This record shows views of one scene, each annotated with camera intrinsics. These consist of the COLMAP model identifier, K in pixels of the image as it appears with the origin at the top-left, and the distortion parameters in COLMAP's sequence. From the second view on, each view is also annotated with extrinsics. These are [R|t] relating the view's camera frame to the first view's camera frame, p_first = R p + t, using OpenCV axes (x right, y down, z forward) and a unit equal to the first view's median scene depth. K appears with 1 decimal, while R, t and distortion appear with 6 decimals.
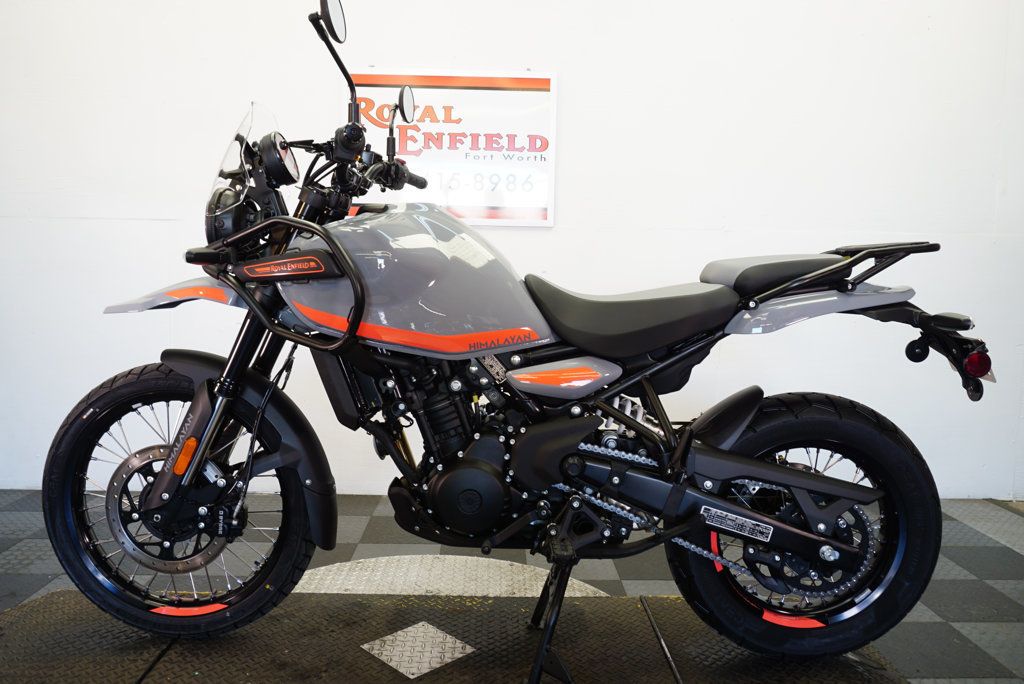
lens RADIAL K [[768.0, 0, 507.0], [0, 768.0, 344.4], [0, 0, 1]] dist [-0.040833, 0.046410]
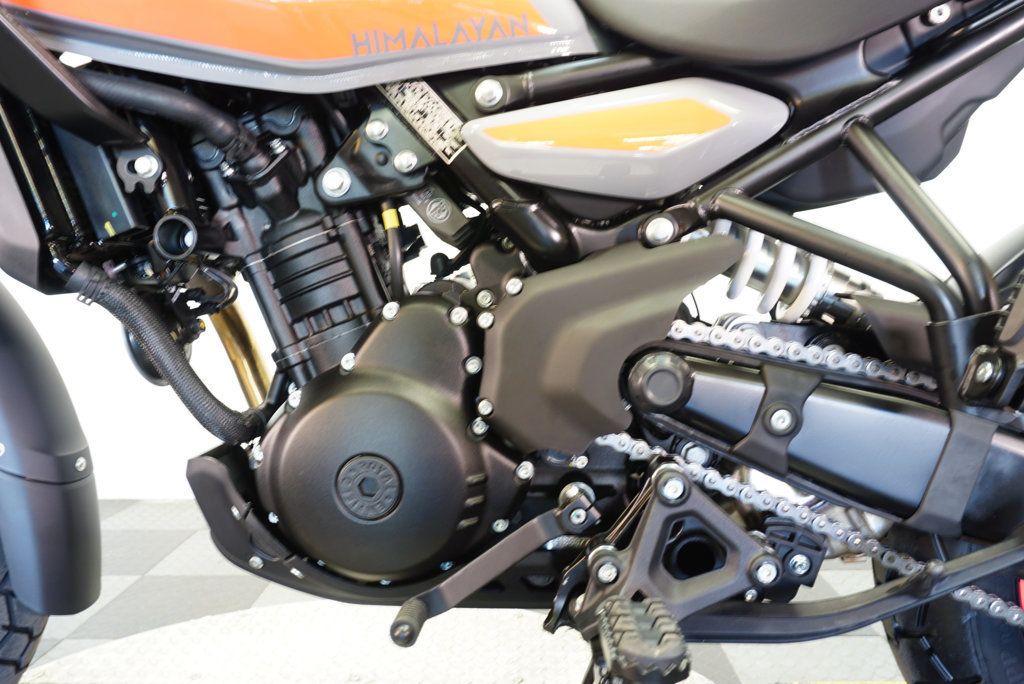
lens RADIAL K [[768.0, 0, 507.0], [0, 768.0, 344.4], [0, 0, 1]] dist [-0.040833, 0.046410]
pose [[0.998811, -0.026213, -0.041105, 0.030626], [0.025586, 0.999549, -0.015701, 0.139525], [0.041498, 0.014631, 0.999031, 0.619467]]
